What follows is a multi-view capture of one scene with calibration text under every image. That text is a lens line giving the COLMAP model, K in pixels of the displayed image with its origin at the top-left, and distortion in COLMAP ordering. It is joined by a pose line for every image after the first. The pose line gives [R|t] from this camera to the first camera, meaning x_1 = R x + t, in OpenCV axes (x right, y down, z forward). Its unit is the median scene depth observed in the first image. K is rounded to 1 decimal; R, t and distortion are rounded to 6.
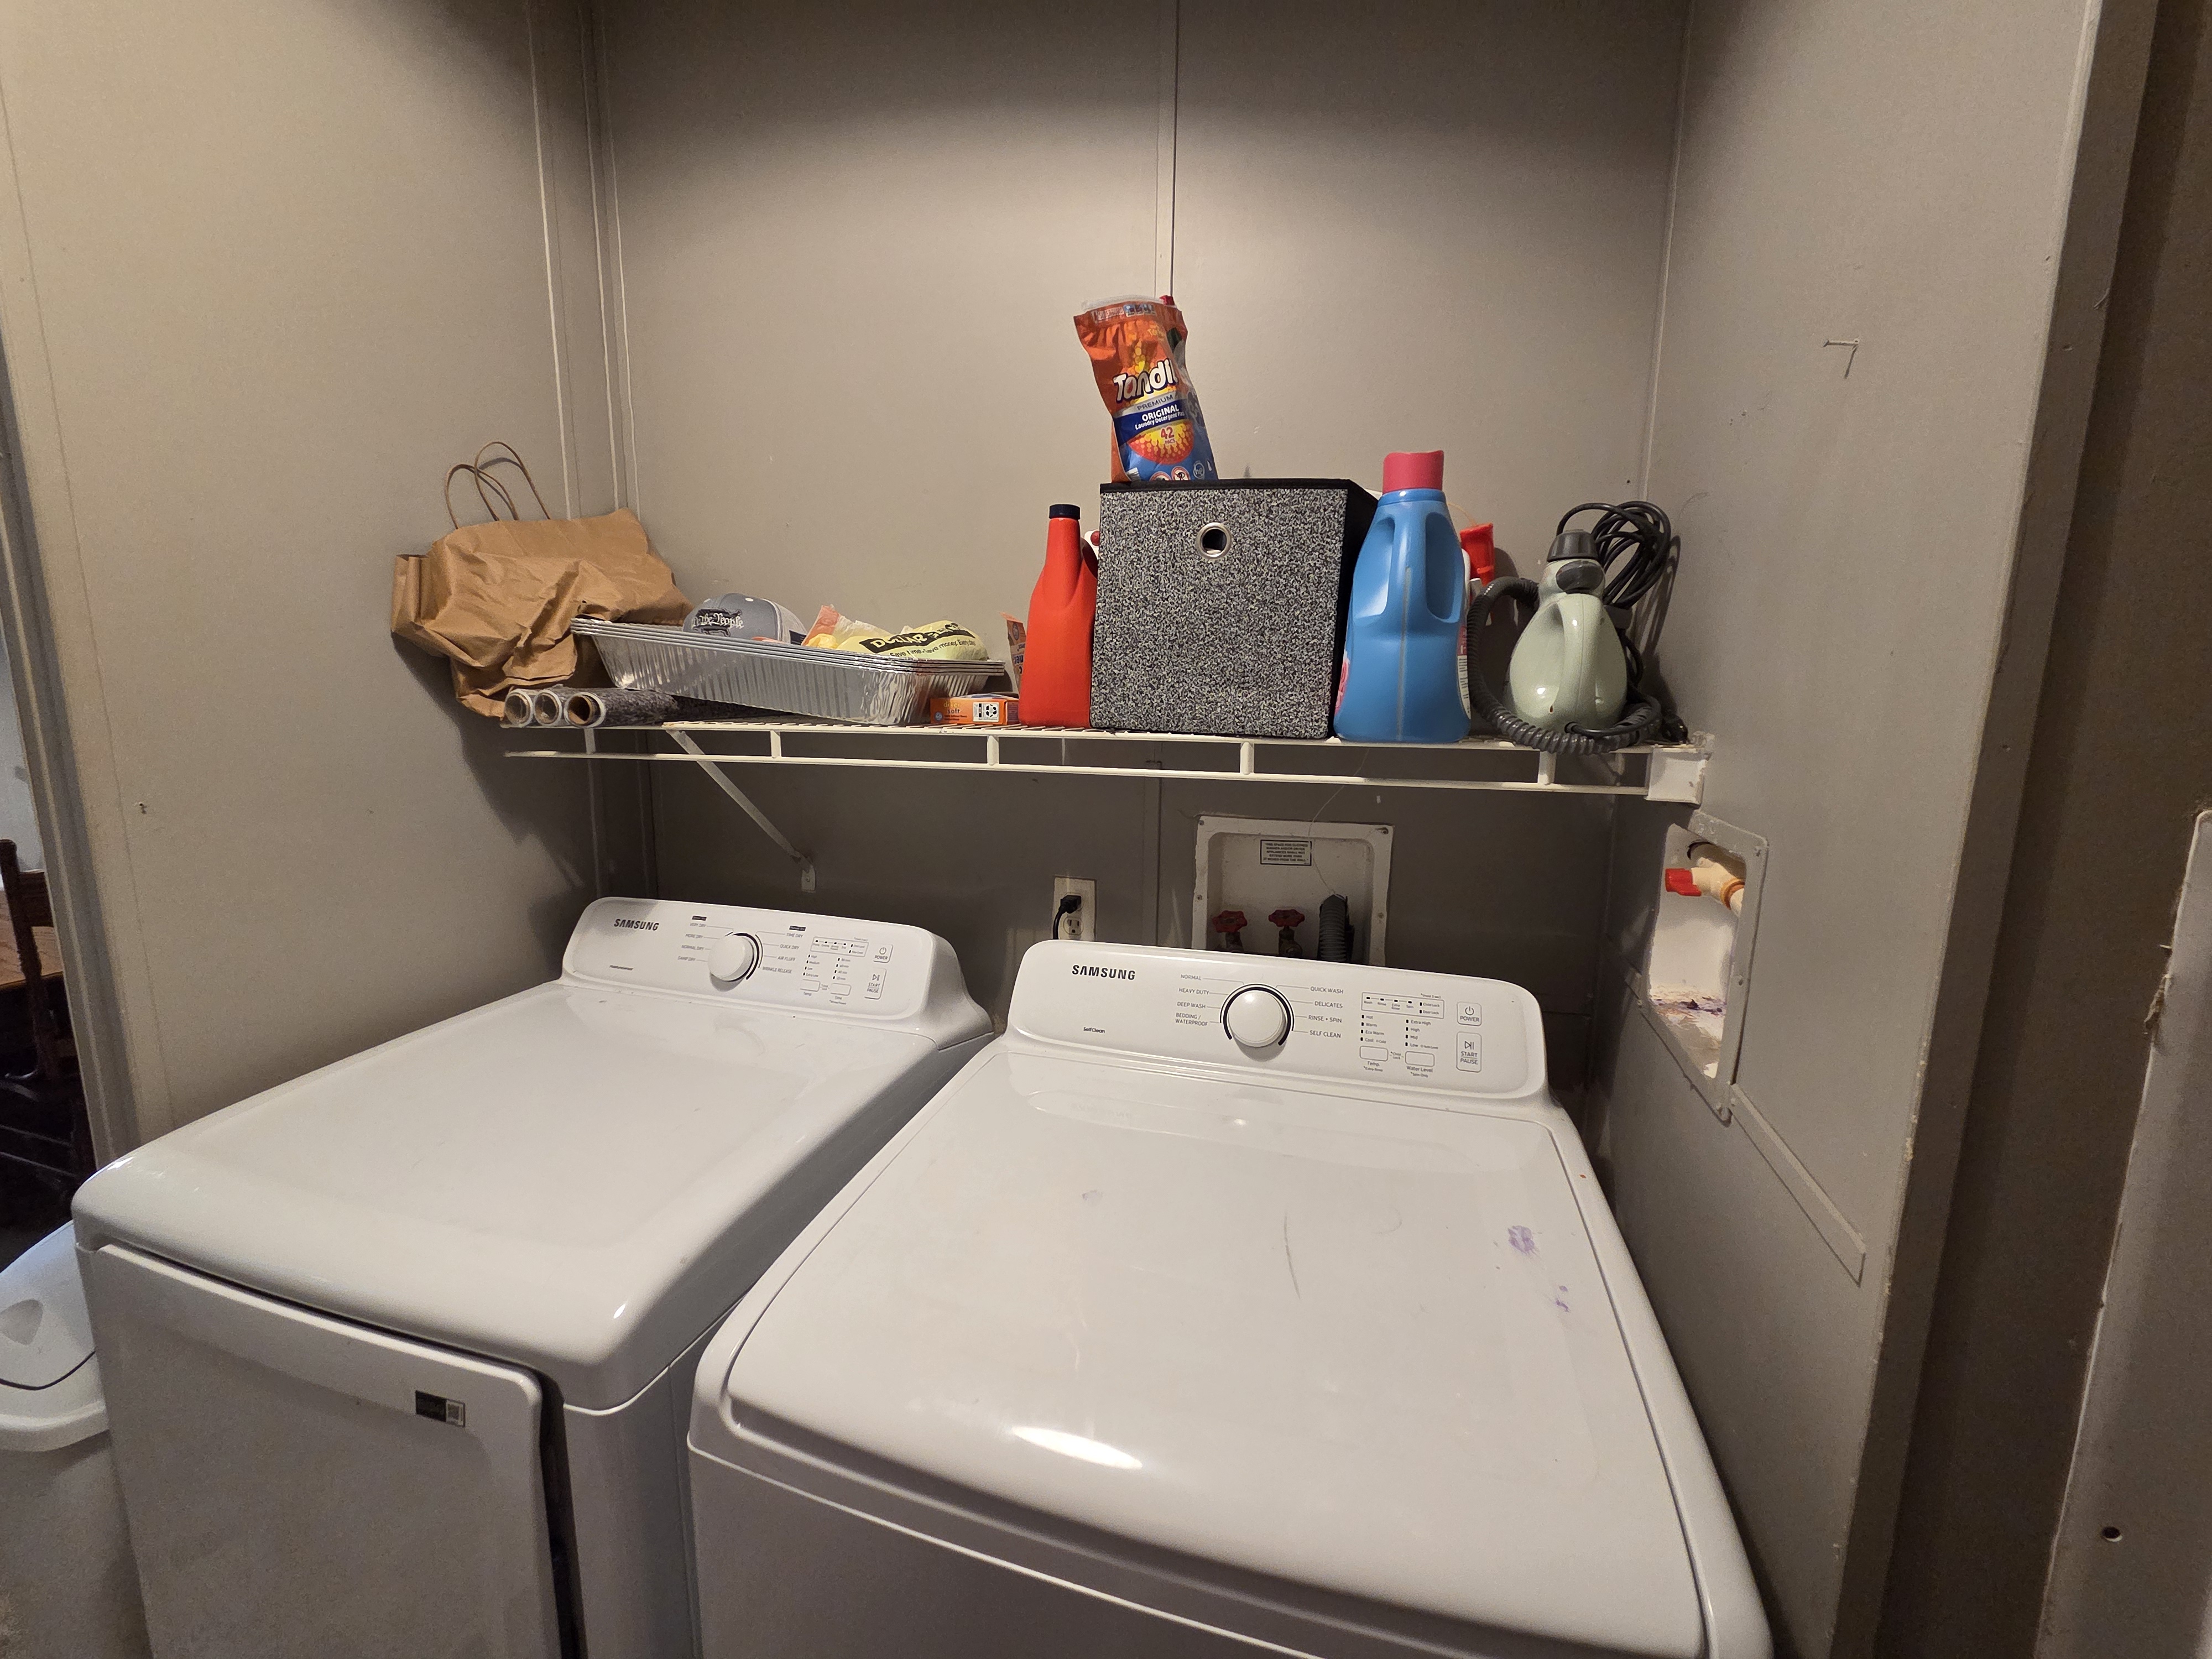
lens RADIAL K [[850.3, 0, 1109.3], [0, 850.3, 845.3], [0, 0, 1]] dist [0.000767, -0.000055]
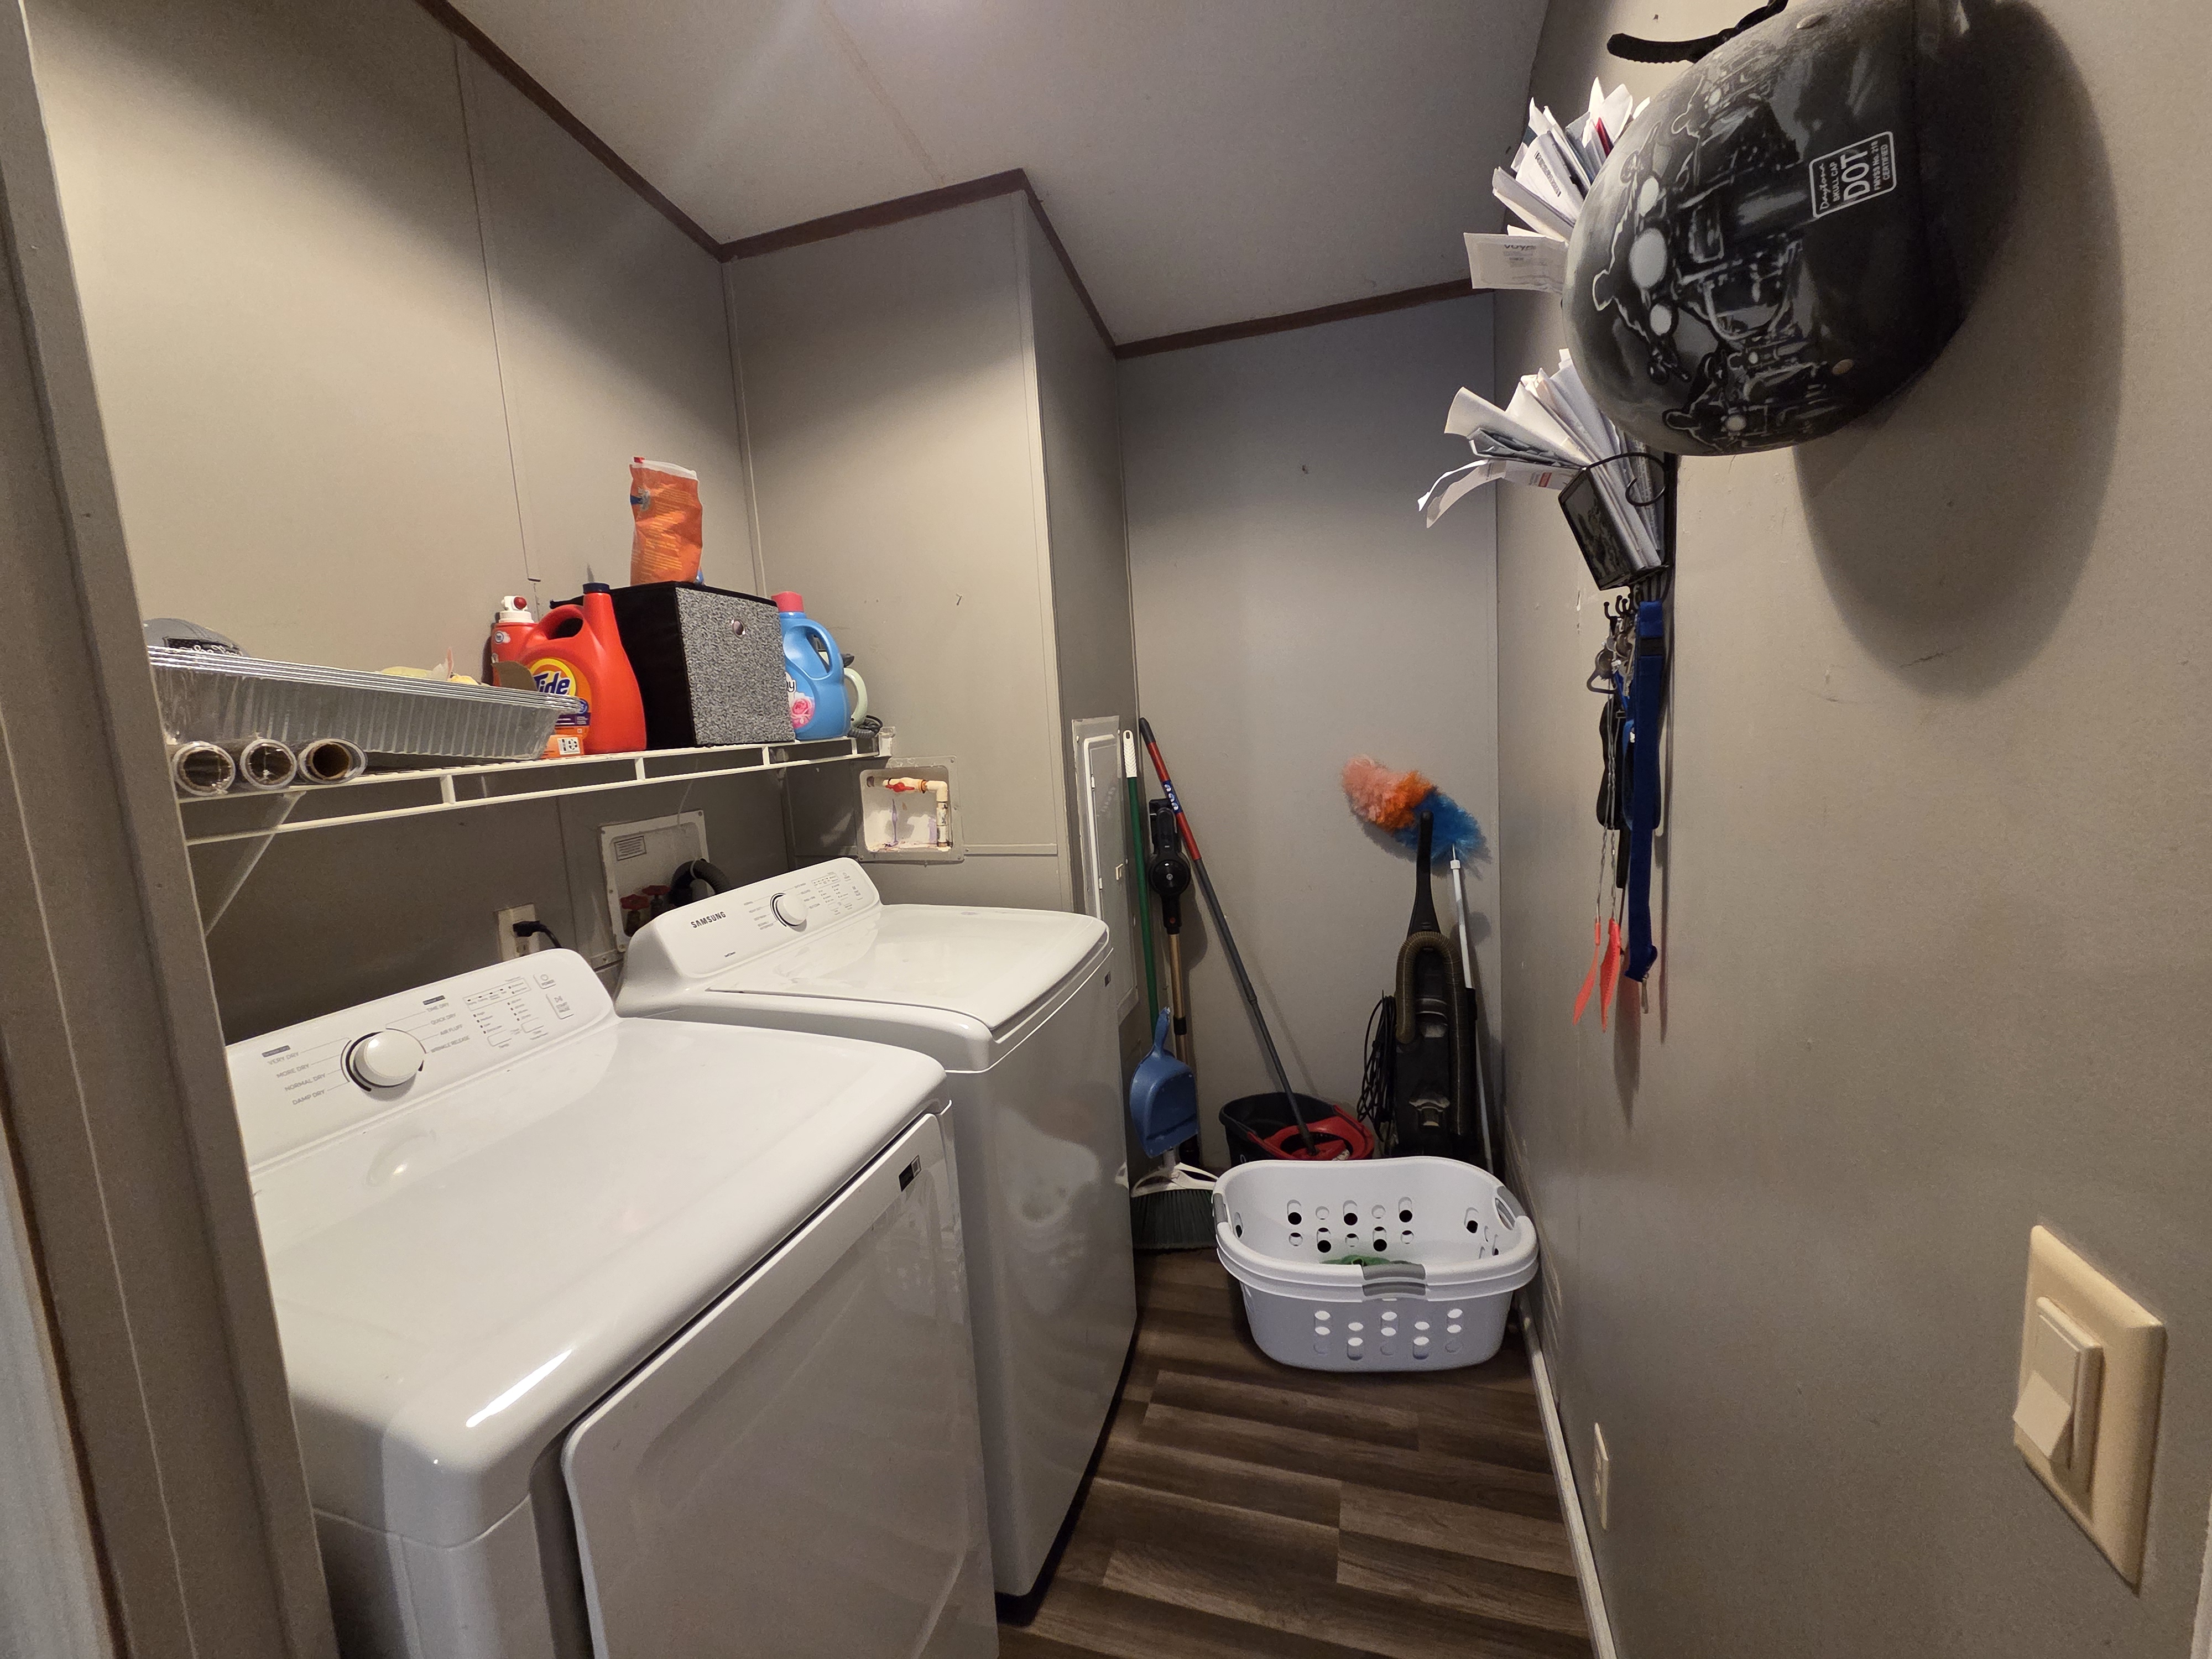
lens RADIAL K [[902.2, 0, 1100.2], [0, 902.2, 823.9], [0, 0, 1]] dist [0.002538, -0.000231]
pose [[0.011872, -0.144298, 0.989463, -1.481052], [0.210855, 0.967644, 0.138587, -0.074152], [-0.977445, 0.206988, 0.041914, 0.284013]]
